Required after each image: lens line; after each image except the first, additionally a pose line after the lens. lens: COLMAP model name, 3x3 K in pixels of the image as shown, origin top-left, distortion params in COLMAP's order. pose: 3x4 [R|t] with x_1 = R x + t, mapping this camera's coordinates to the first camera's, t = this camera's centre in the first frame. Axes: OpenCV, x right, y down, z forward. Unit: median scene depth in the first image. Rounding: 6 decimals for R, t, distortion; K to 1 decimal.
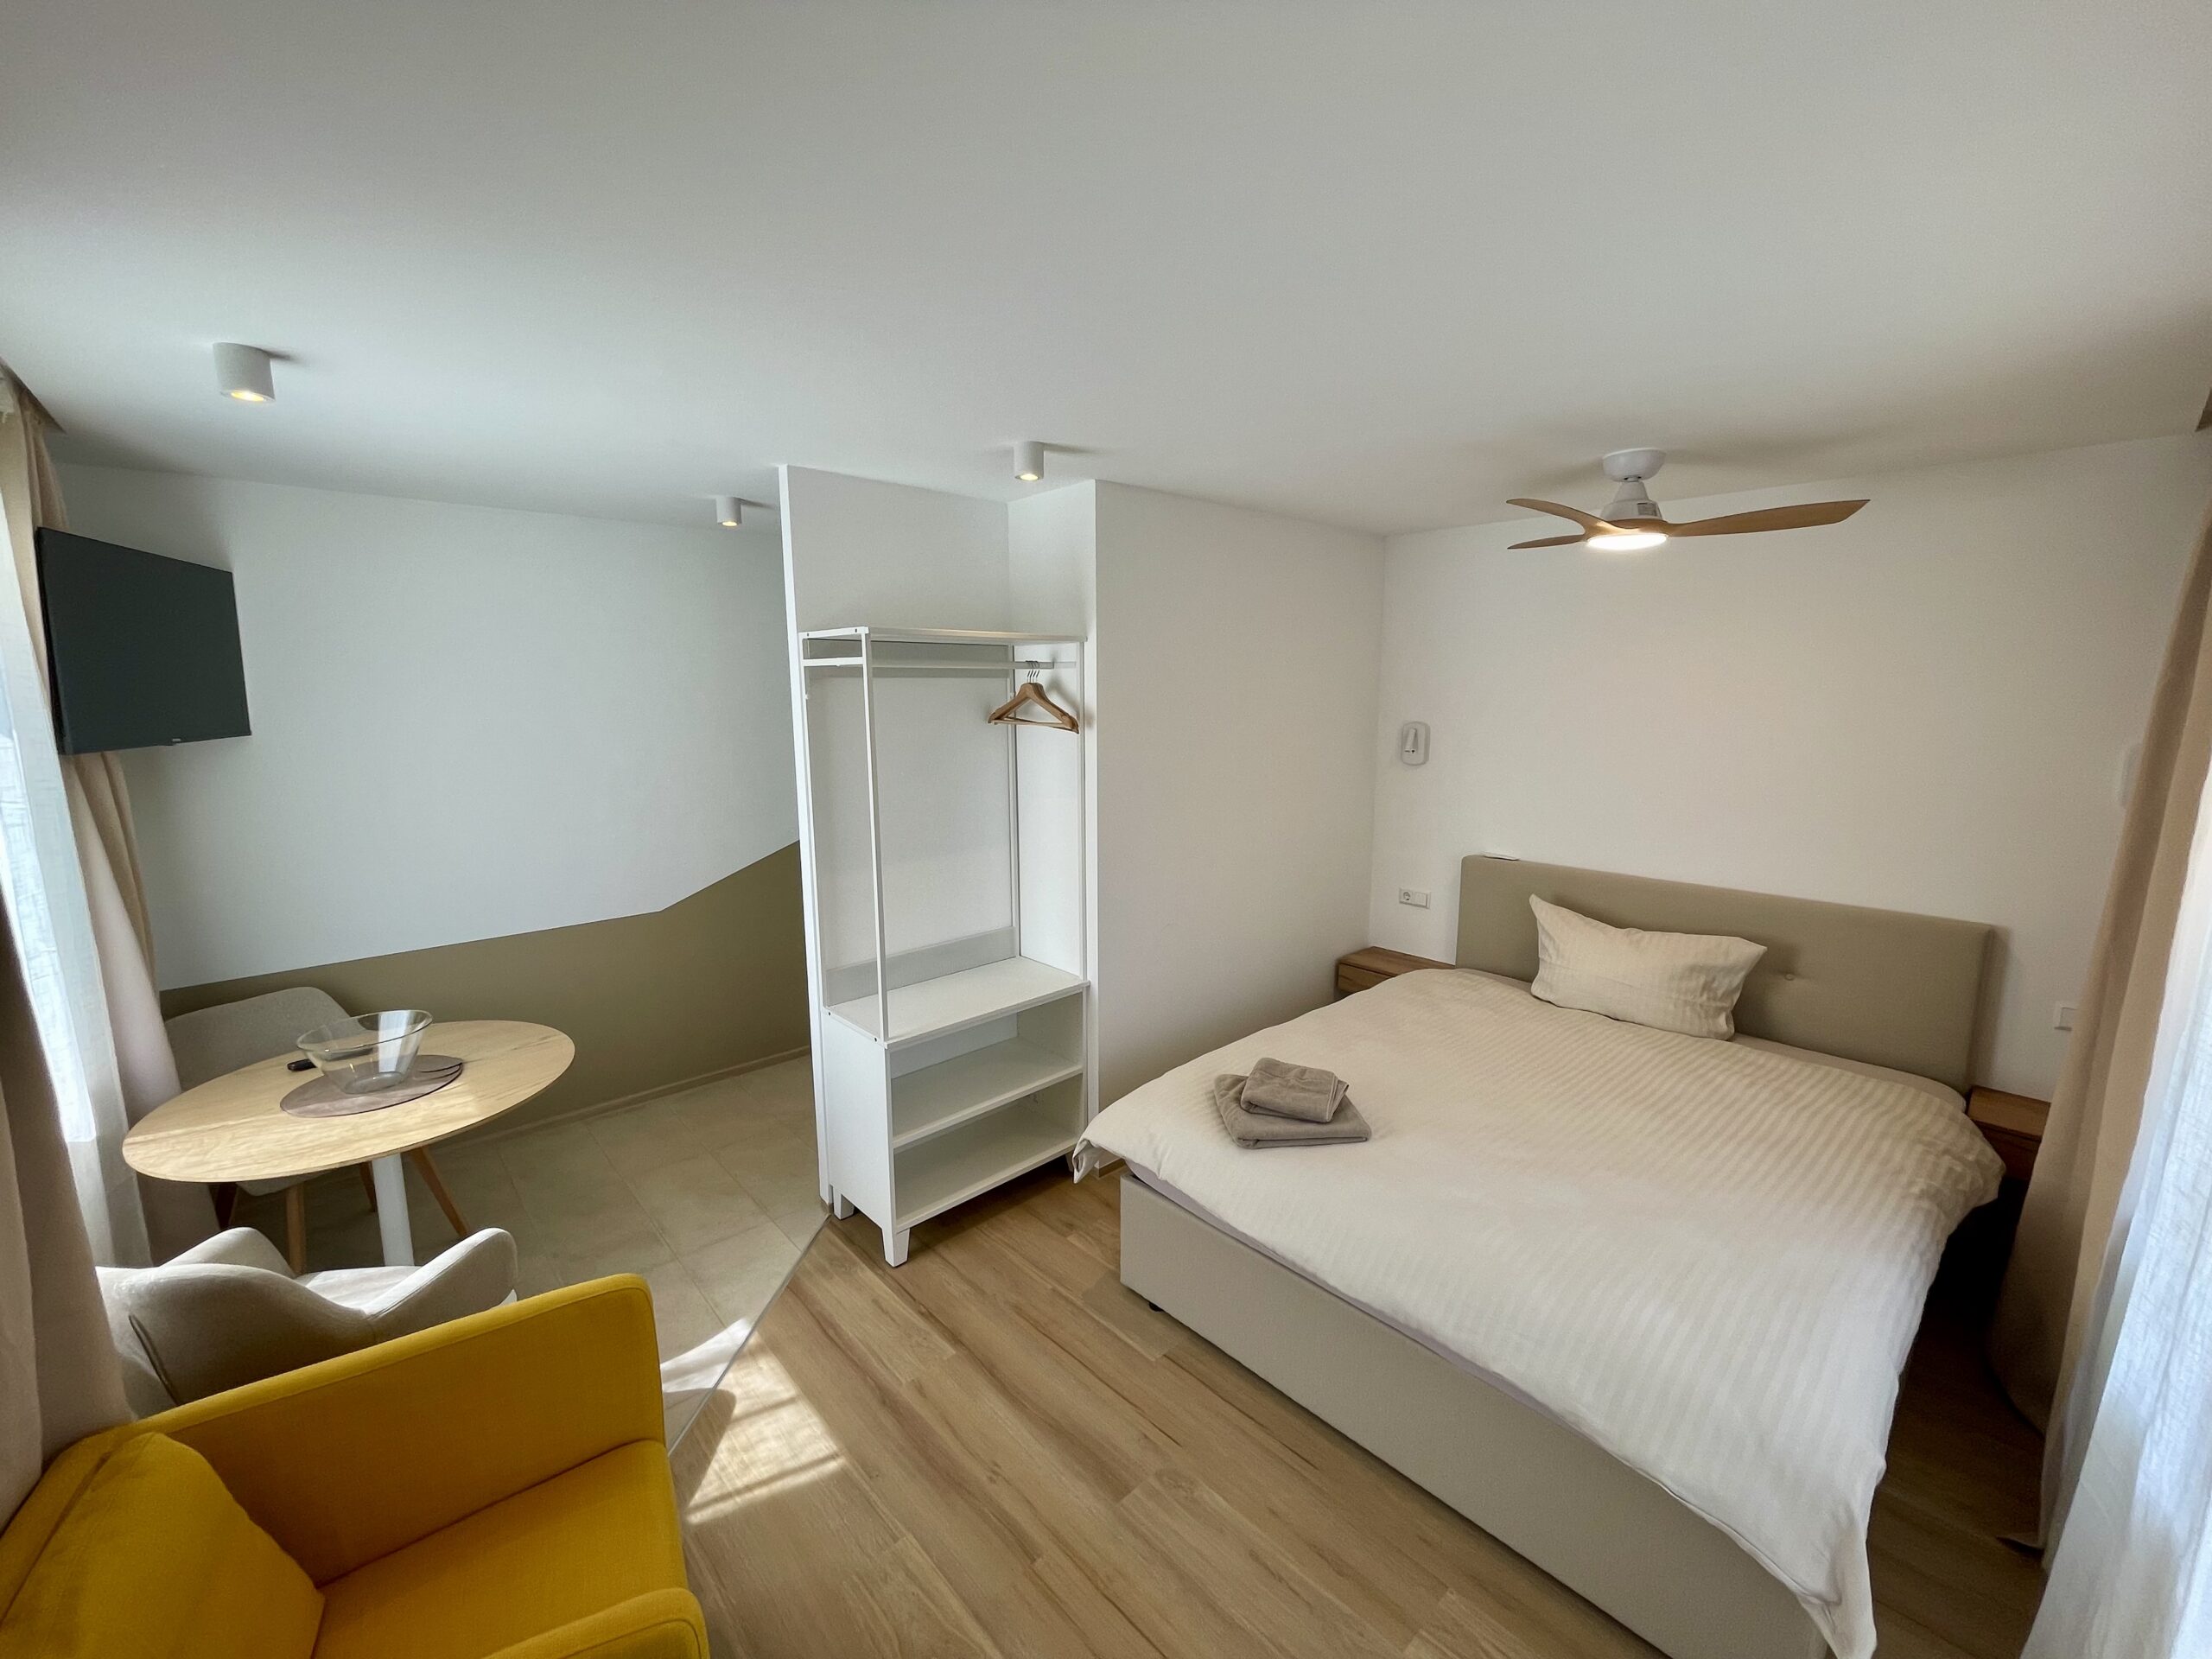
lens RADIAL K [[903.0, 0, 1103.1], [0, 903.0, 824.9], [0, 0, 1]] dist [-0.015210, -0.000172]
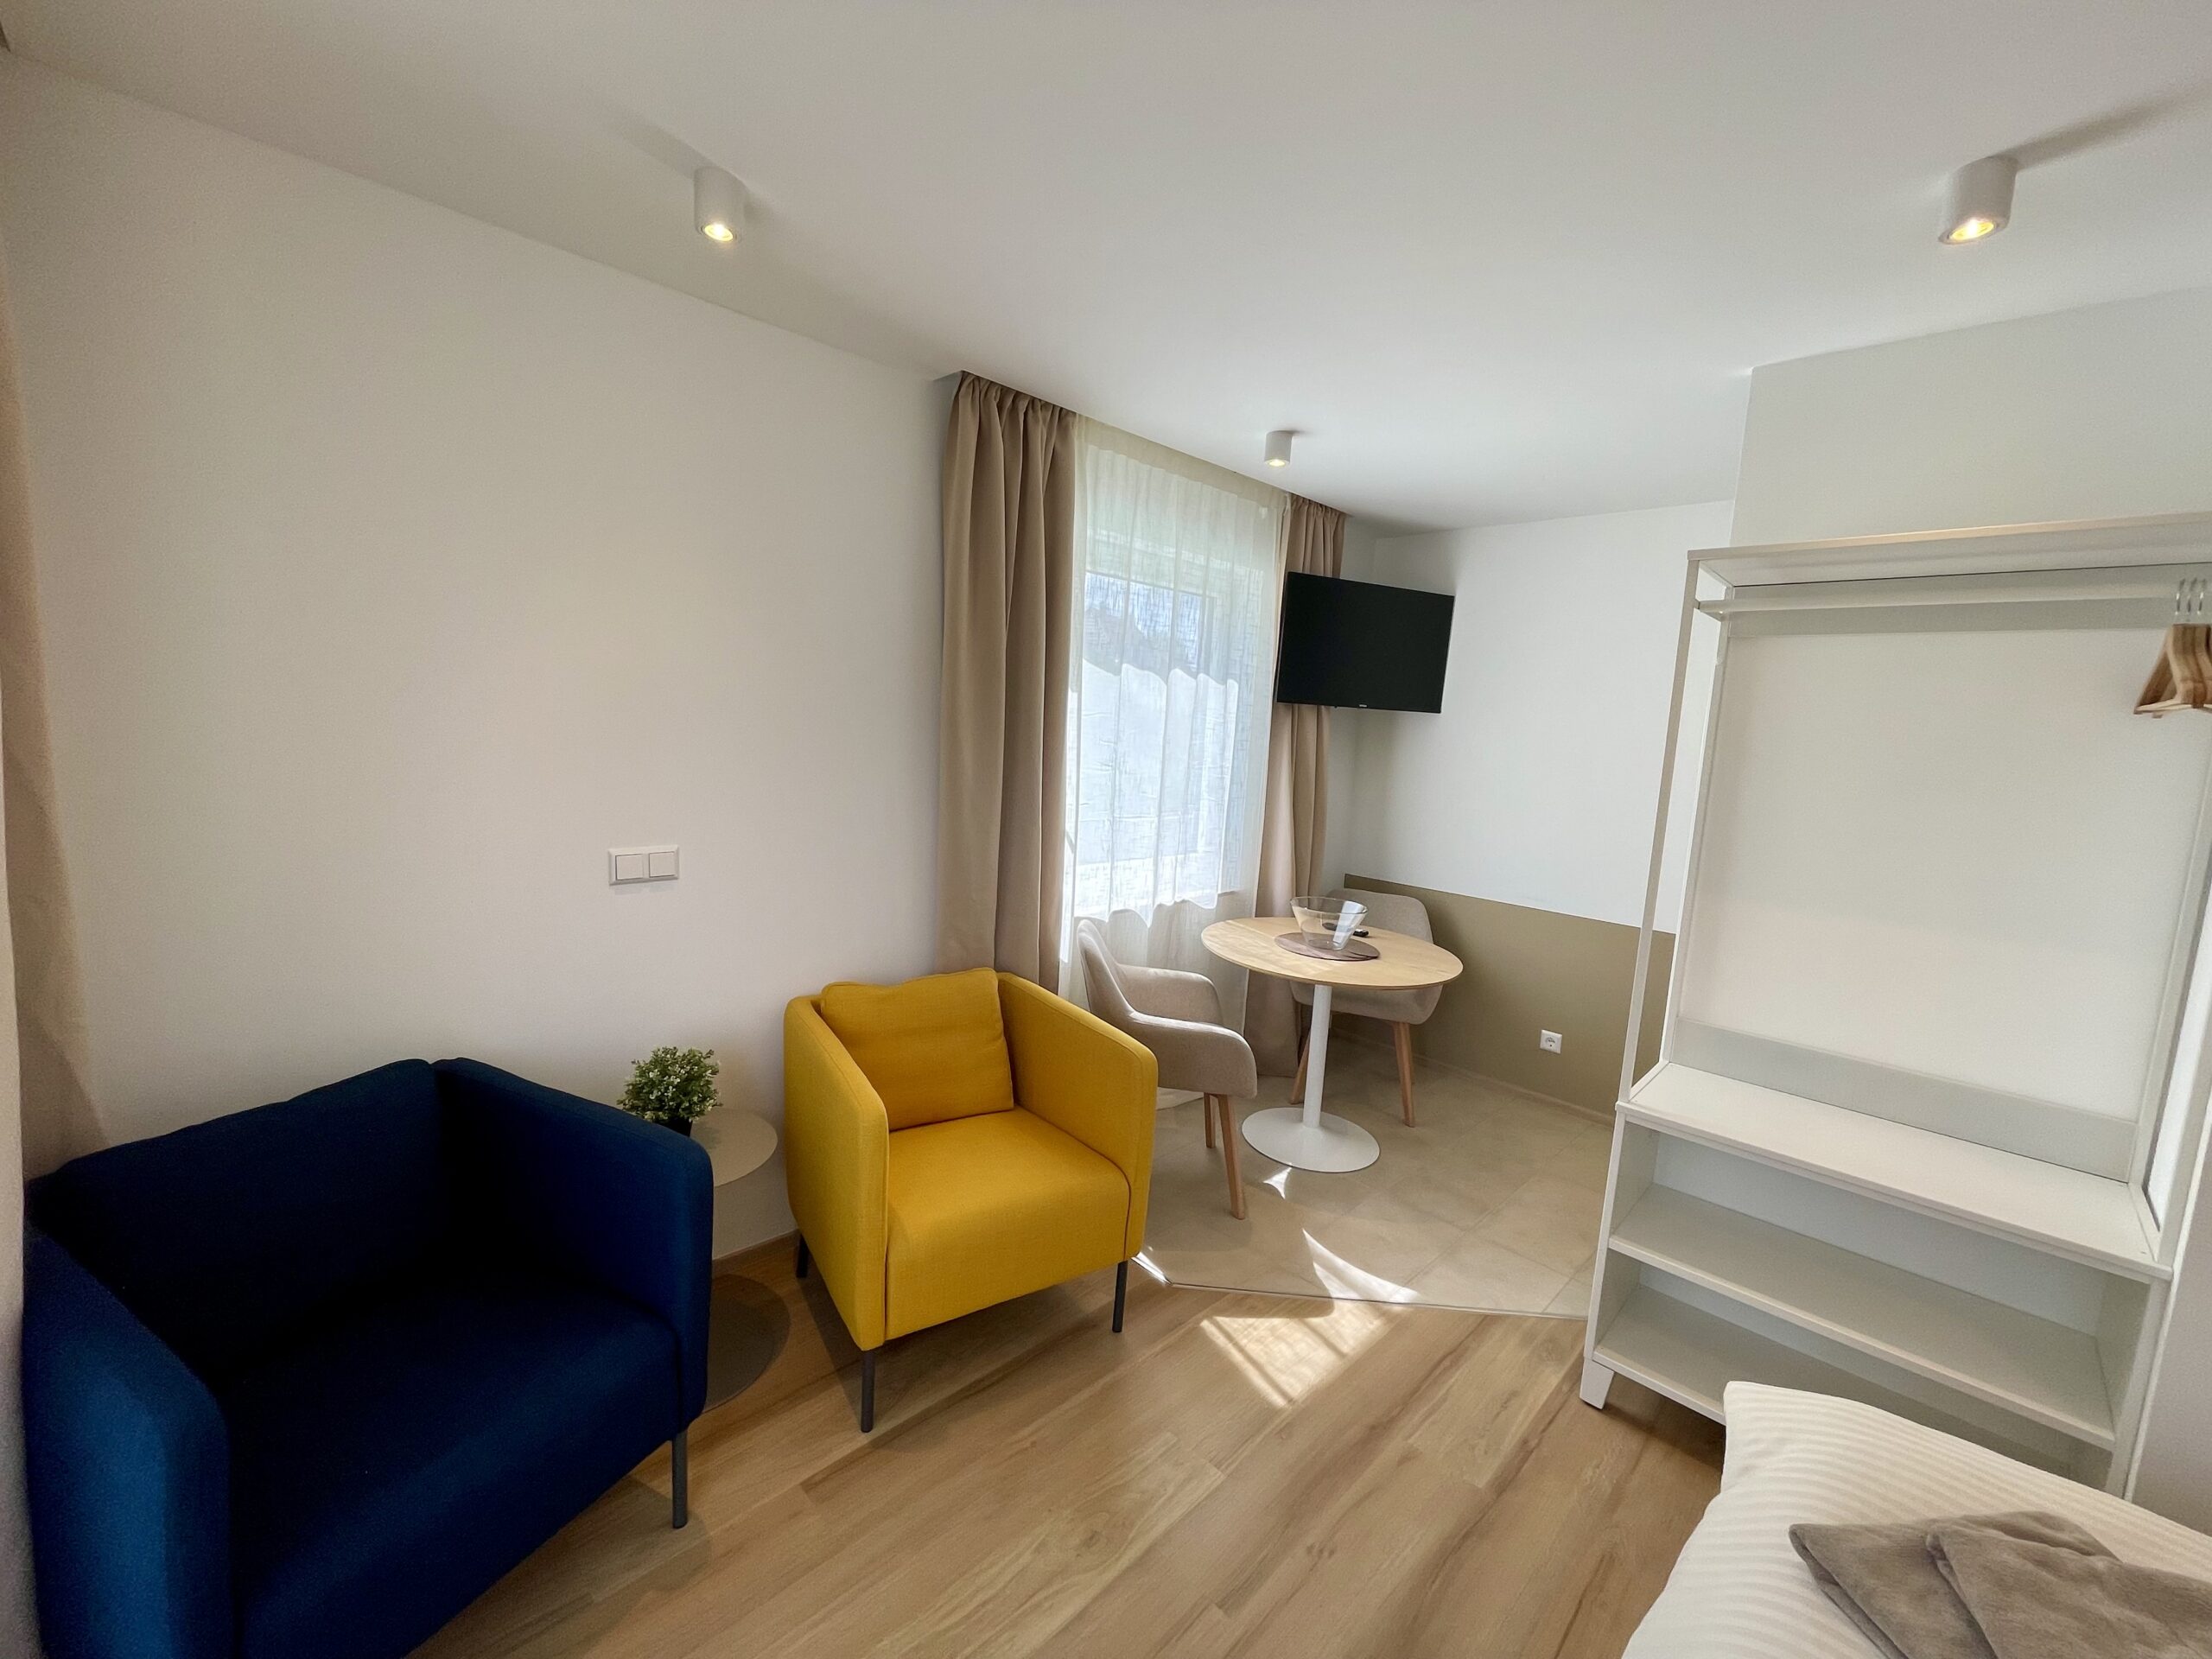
lens RADIAL K [[903.0, 0, 1081.3], [0, 903.0, 837.5], [0, 0, 1]] dist [-0.015210, -0.000172]
pose [[0.013666, 0.134283, -0.990849, 0.501859], [-0.201403, 0.971001, 0.128816, 0.018751], [0.979413, 0.197799, 0.040315, 0.515180]]
